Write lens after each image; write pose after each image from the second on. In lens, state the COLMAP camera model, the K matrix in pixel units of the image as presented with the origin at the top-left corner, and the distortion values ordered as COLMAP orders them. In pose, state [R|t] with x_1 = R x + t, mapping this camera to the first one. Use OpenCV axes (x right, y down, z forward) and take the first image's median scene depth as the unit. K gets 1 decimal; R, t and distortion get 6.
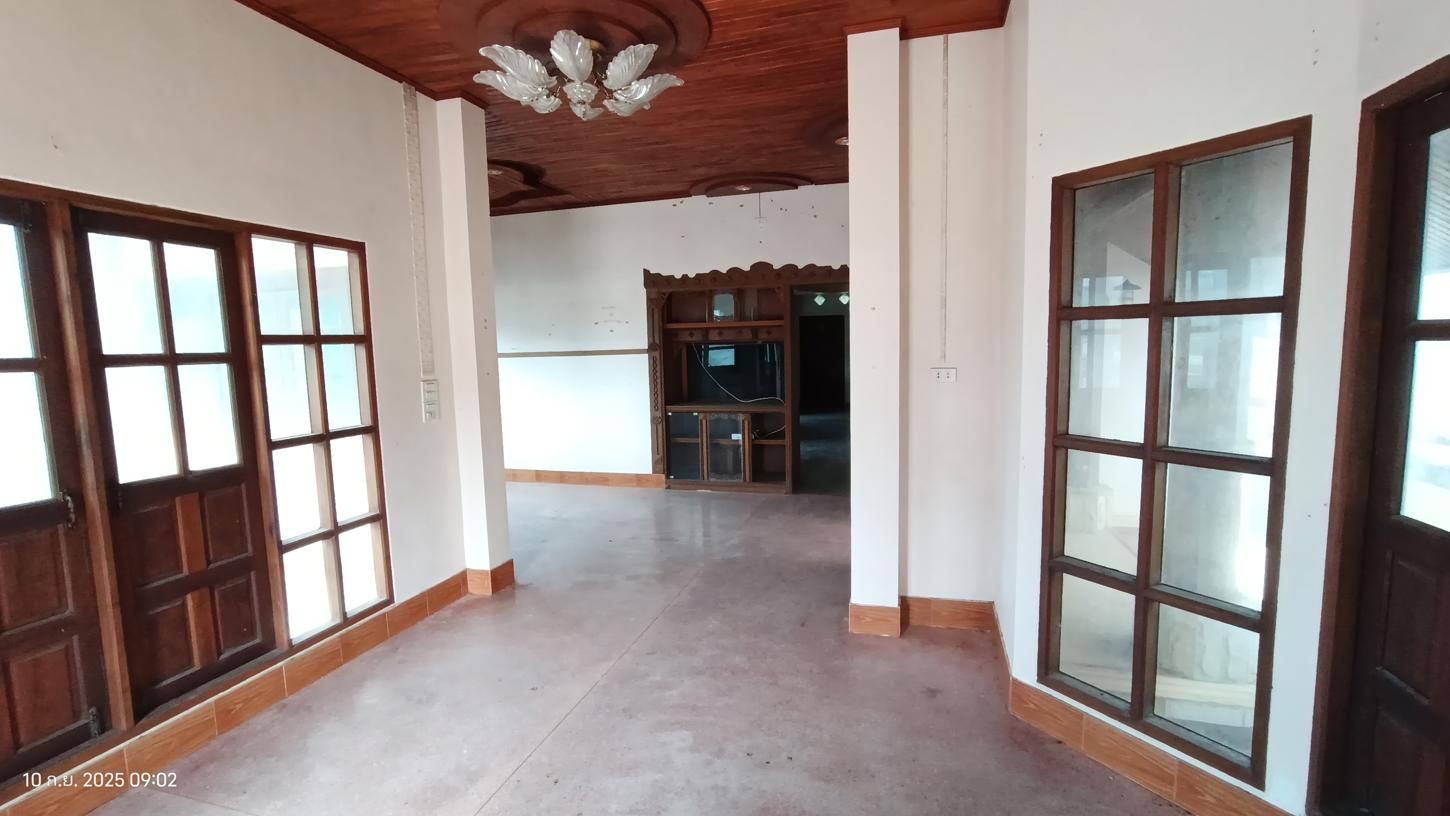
lens RADIAL K [[666.9, 0, 721.1], [0, 666.9, 409.5], [0, 0, 1]] dist [-0.027808, 0.012984]
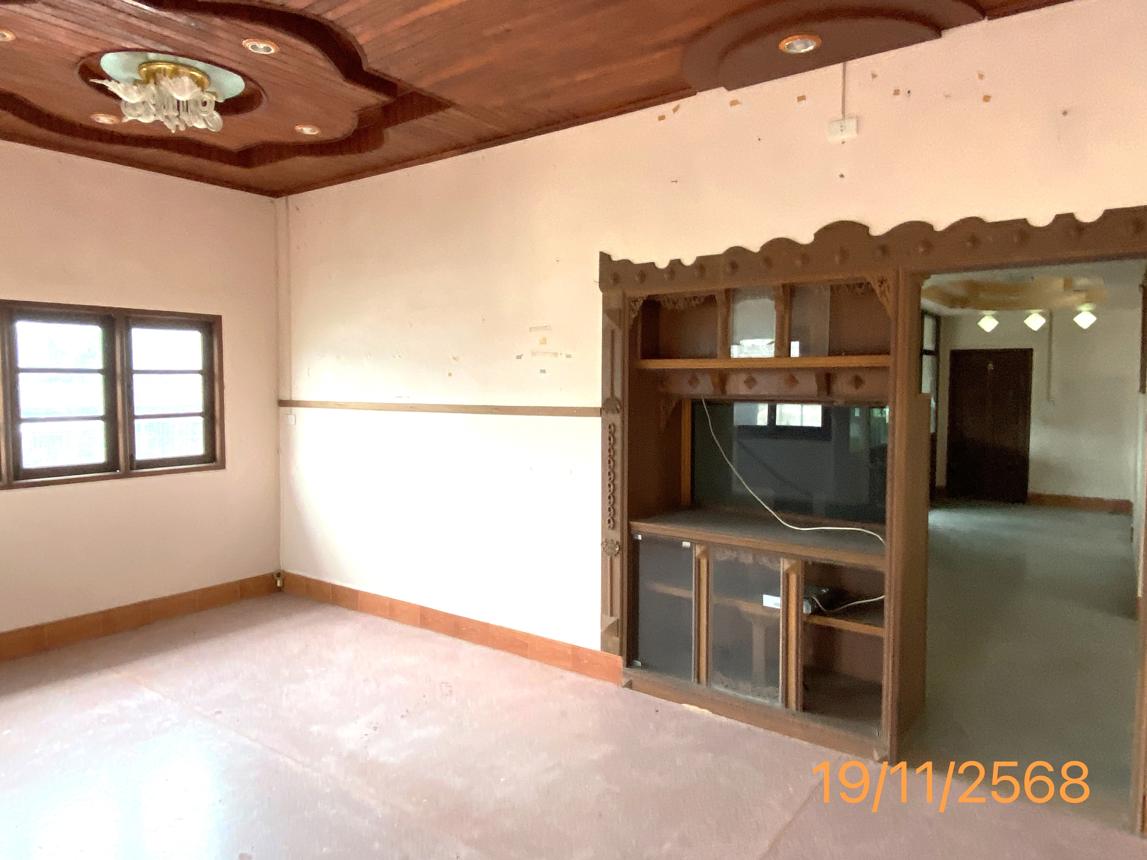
lens RADIAL K [[747.0, 0, 572.0], [0, 747.0, 425.8], [0, 0, 1]] dist [0.054779, -0.027899]
pose [[0.938454, 0.045178, -0.342437, 0.106807], [-0.058646, 0.997855, -0.029071, -0.095767], [0.340390, 0.047364, 0.939091, 0.733525]]
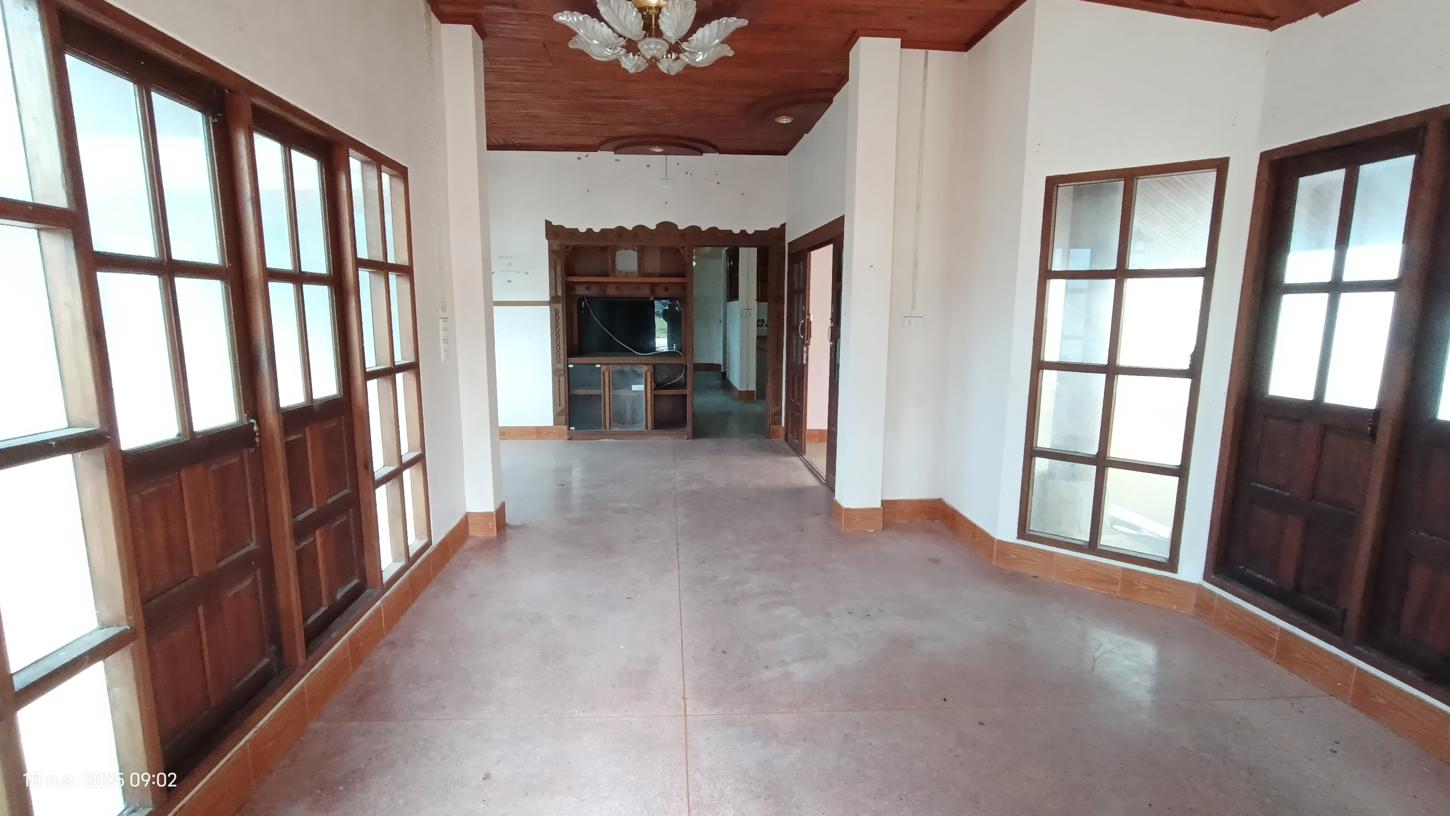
lens RADIAL K [[666.9, 0, 718.7], [0, 666.9, 410.3], [0, 0, 1]] dist [-0.027808, 0.012984]
pose [[0.934803, -0.022763, 0.354435, -0.373067], [0.005727, 0.998780, 0.049039, 0.041188], [-0.355119, -0.043812, 0.933794, -0.048539]]
